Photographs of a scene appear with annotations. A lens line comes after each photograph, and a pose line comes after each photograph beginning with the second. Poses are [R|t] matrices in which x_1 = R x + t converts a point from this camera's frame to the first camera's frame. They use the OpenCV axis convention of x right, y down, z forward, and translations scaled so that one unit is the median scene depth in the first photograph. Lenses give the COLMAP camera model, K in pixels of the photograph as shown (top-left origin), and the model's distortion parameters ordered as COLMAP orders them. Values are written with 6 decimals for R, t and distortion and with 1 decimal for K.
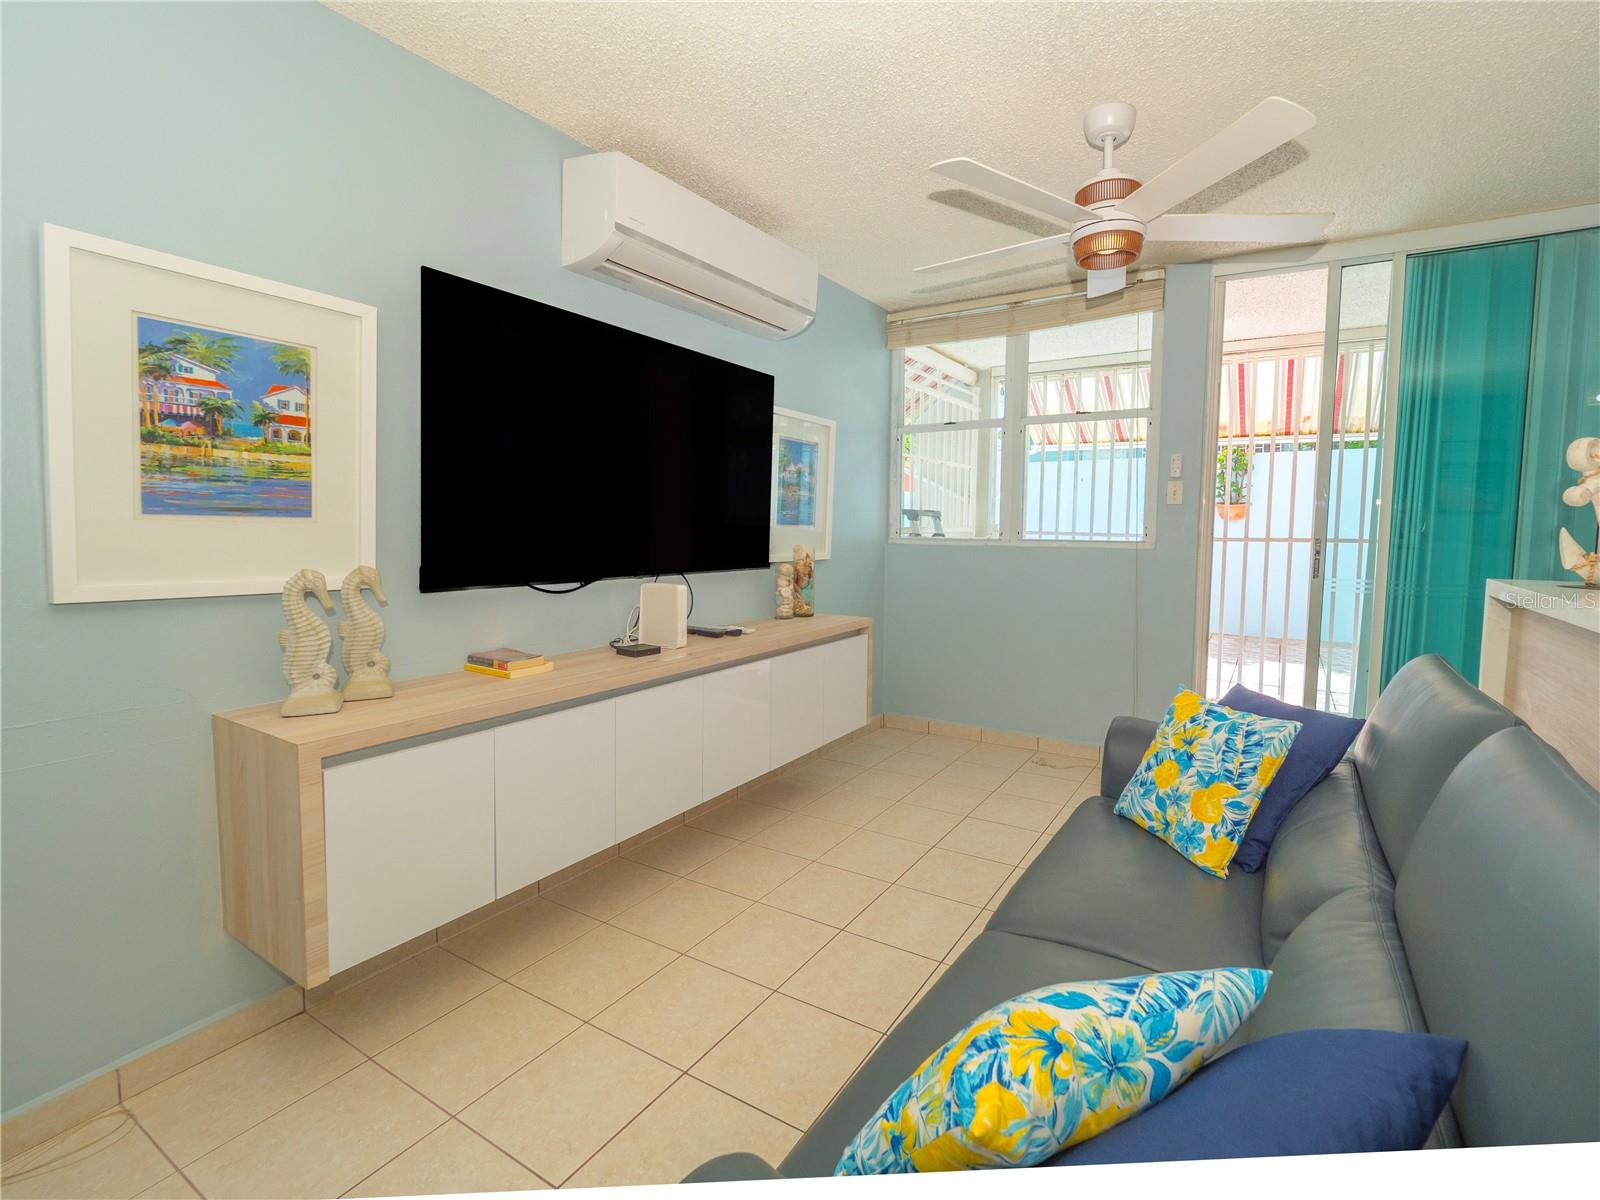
lens RADIAL K [[721.0, 0, 893.5], [0, 721.0, 564.2], [0, 0, 1]] dist [0.002866, -0.010390]
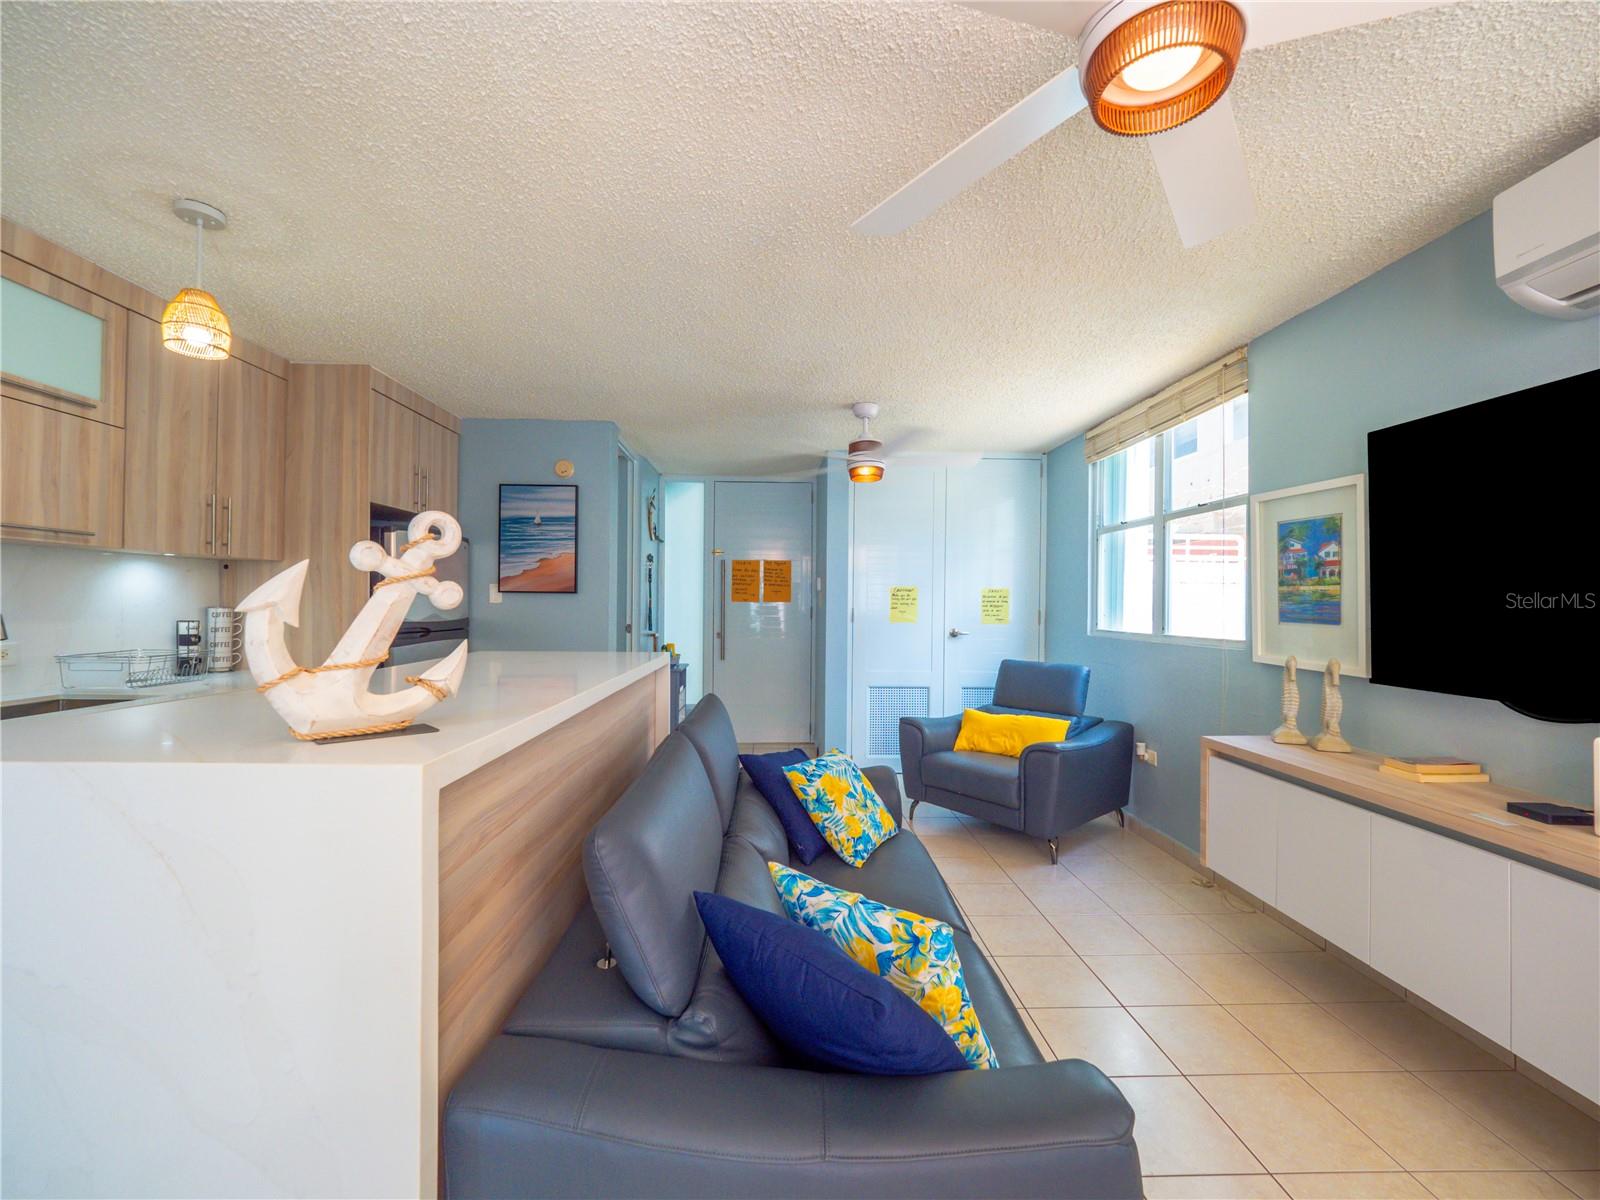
lens RADIAL K [[675.8, 0, 790.3], [0, 675.8, 604.6], [0, 0, 1]] dist [-0.008177, -0.000290]
pose [[-0.865261, -0.014466, -0.501113, 0.806104], [-0.041612, 0.998207, 0.043034, -0.108021], [0.499592, 0.058088, -0.864311, 1.467432]]
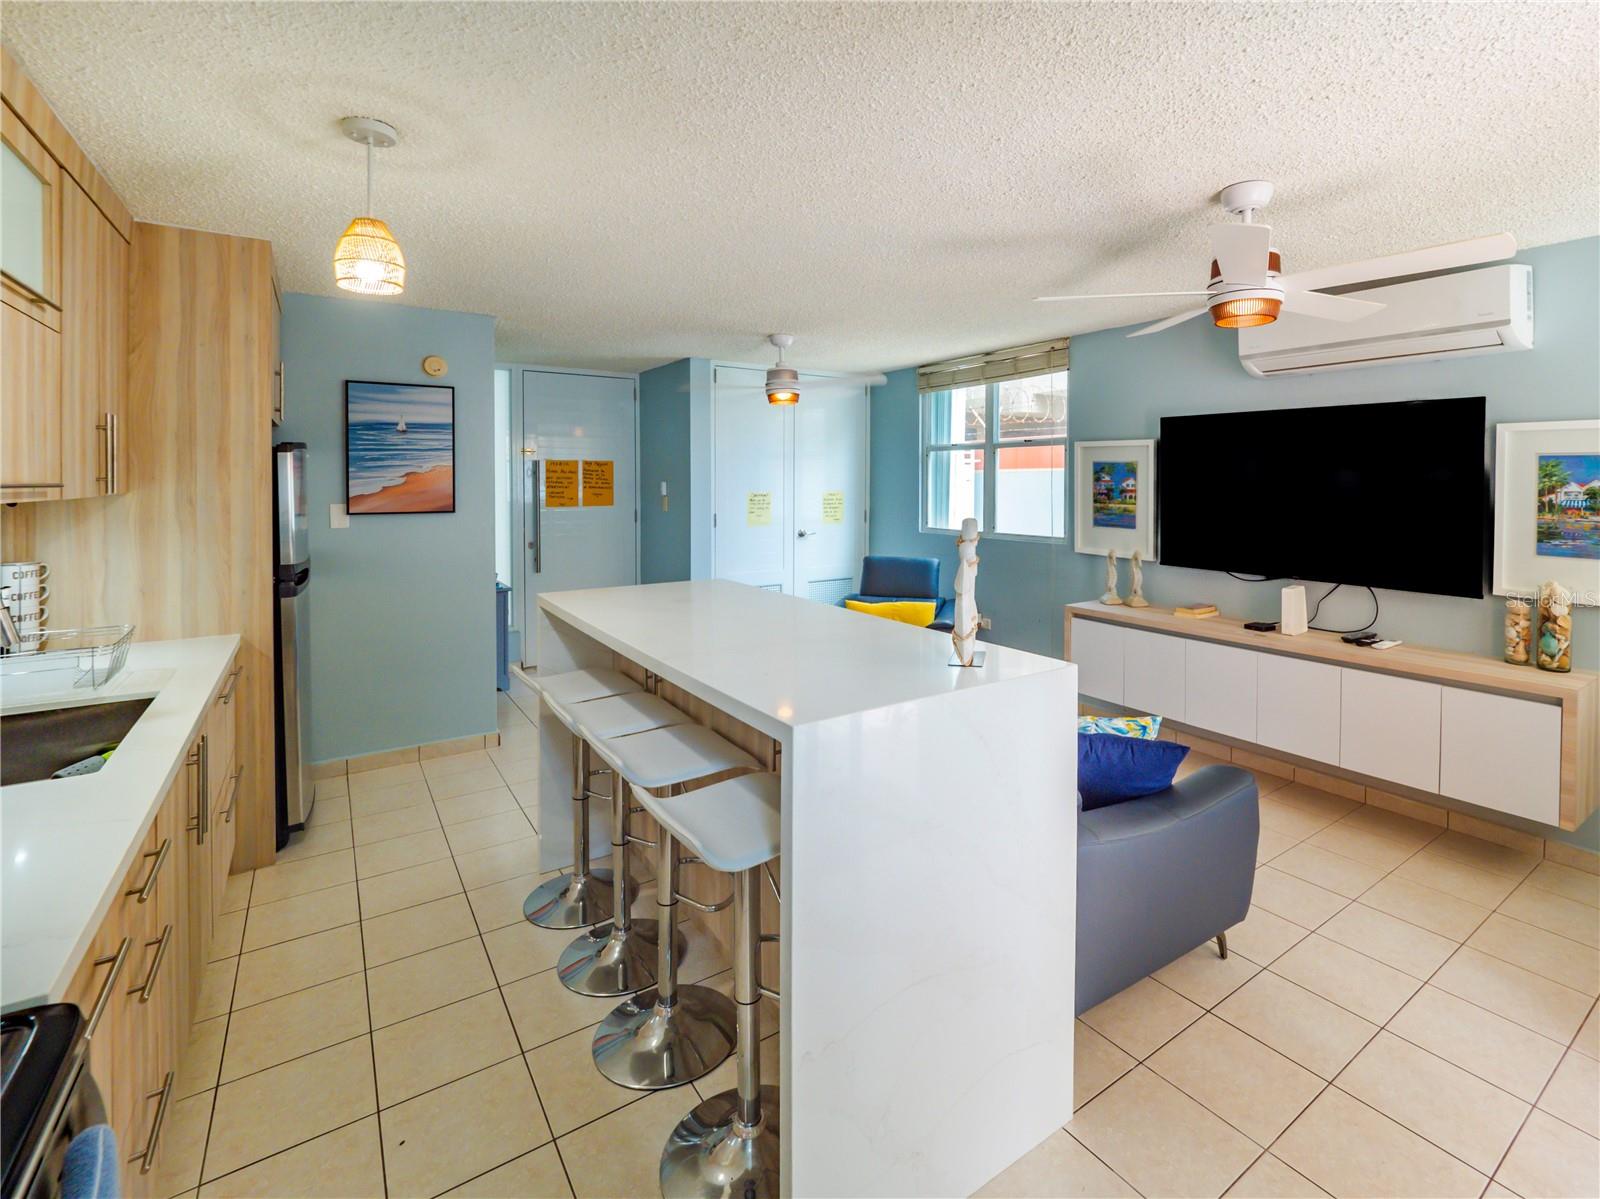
lens RADIAL K [[754.4, 0, 855.9], [0, 754.4, 496.4], [0, 0, 1]] dist [-0.012601, 0.000395]
pose [[-0.442471, 0.014303, -0.896669, 1.734396], [-0.048969, 0.997996, 0.040084, -0.209878], [0.895445, 0.061645, -0.440884, 1.138978]]
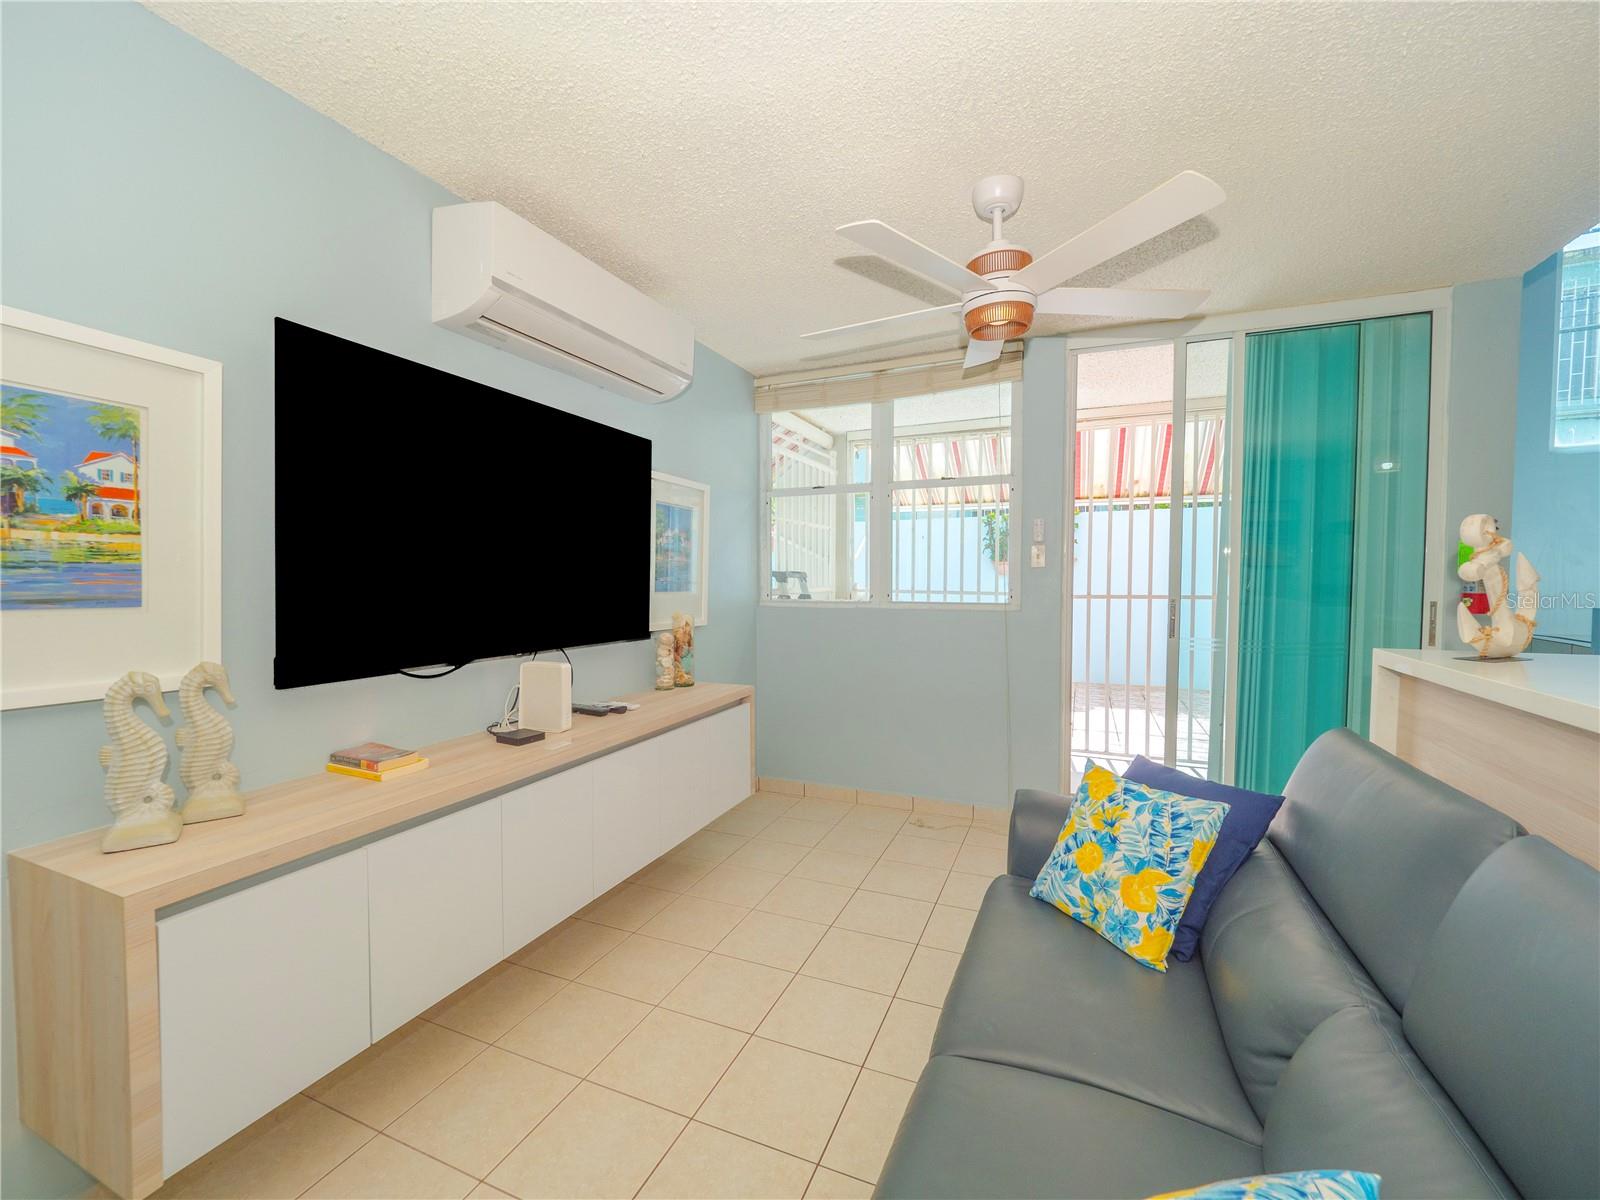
lens RADIAL K [[675.8, 0, 790.3], [0, 675.8, 604.6], [0, 0, 1]] dist [-0.008177, -0.000290]
pose [[0.996074, -0.009183, 0.088045, -0.103000], [0.010091, 0.999900, -0.009874, -0.046632], [-0.087946, 0.010723, 0.996068, 0.128313]]
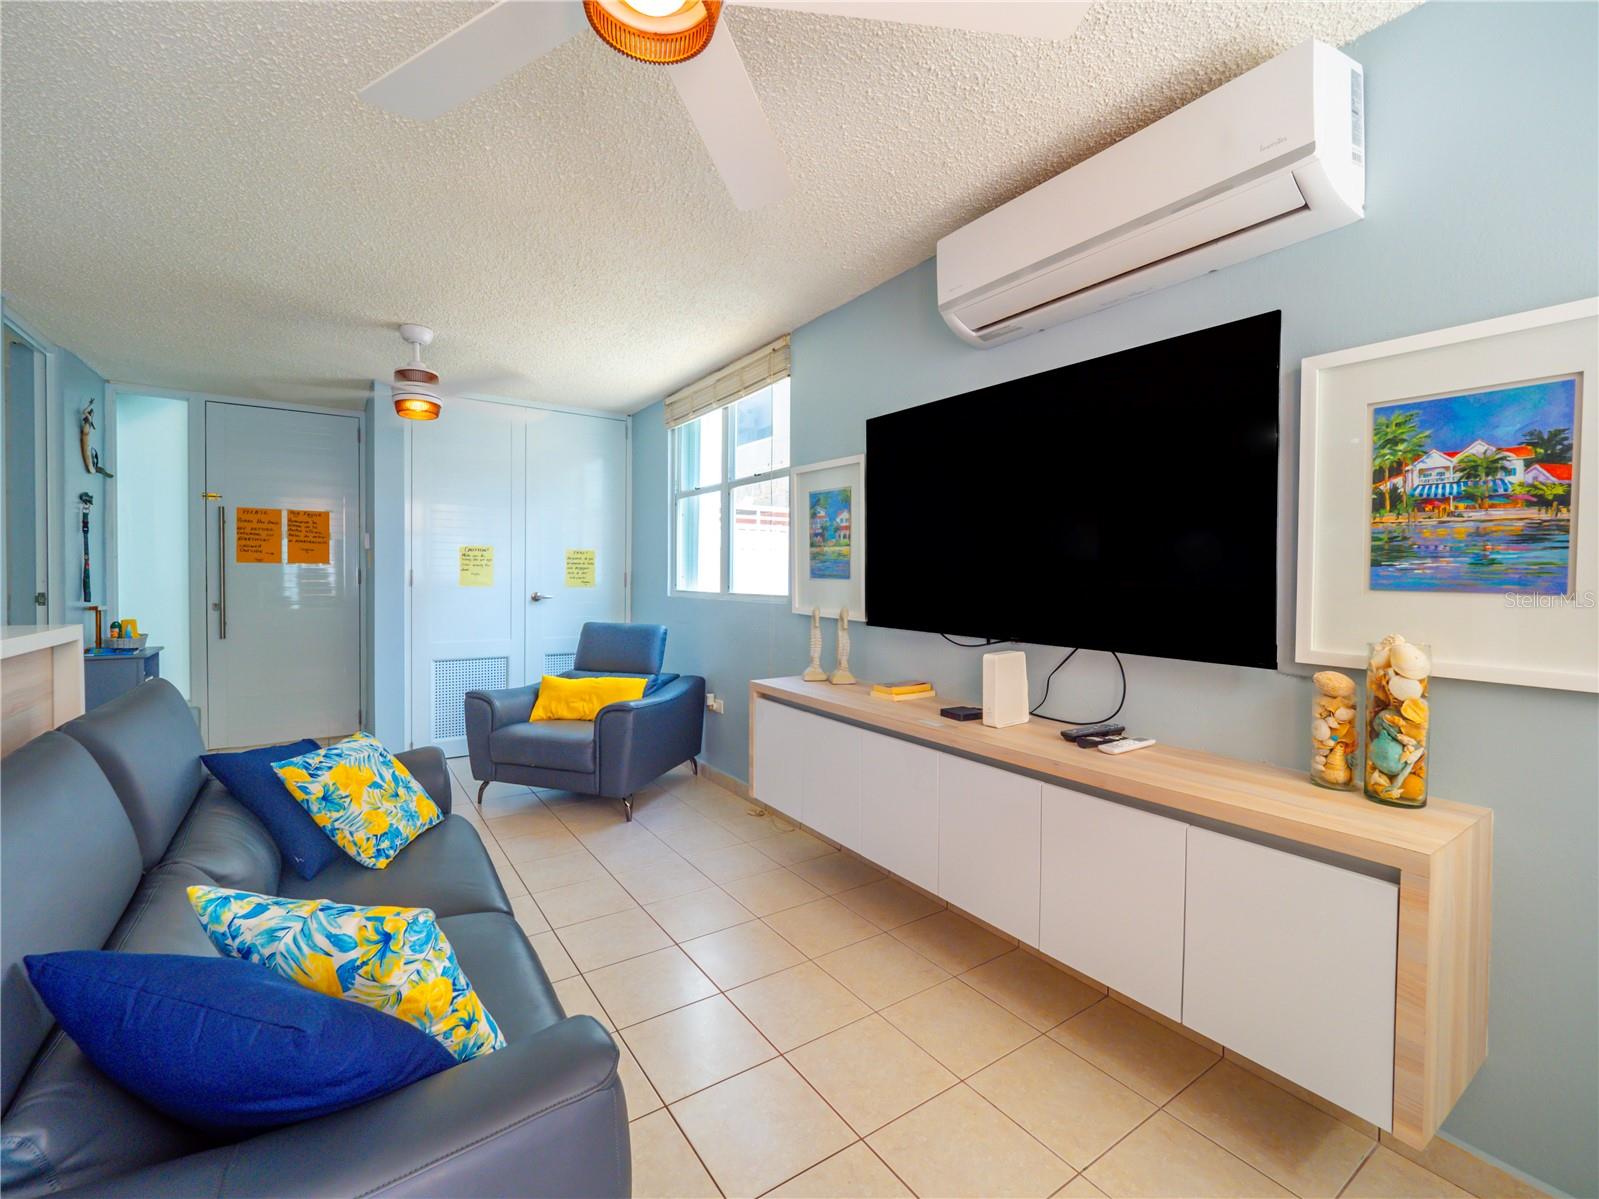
lens RADIAL K [[691.9, 0, 797.7], [0, 691.9, 589.0], [0, 0, 1]] dist [-0.005941, -0.000019]
pose [[-0.459532, 0.005419, -0.888145, 0.723666], [-0.058842, 0.997599, 0.036532, -0.086664], [0.886210, 0.069048, -0.458109, 1.509435]]
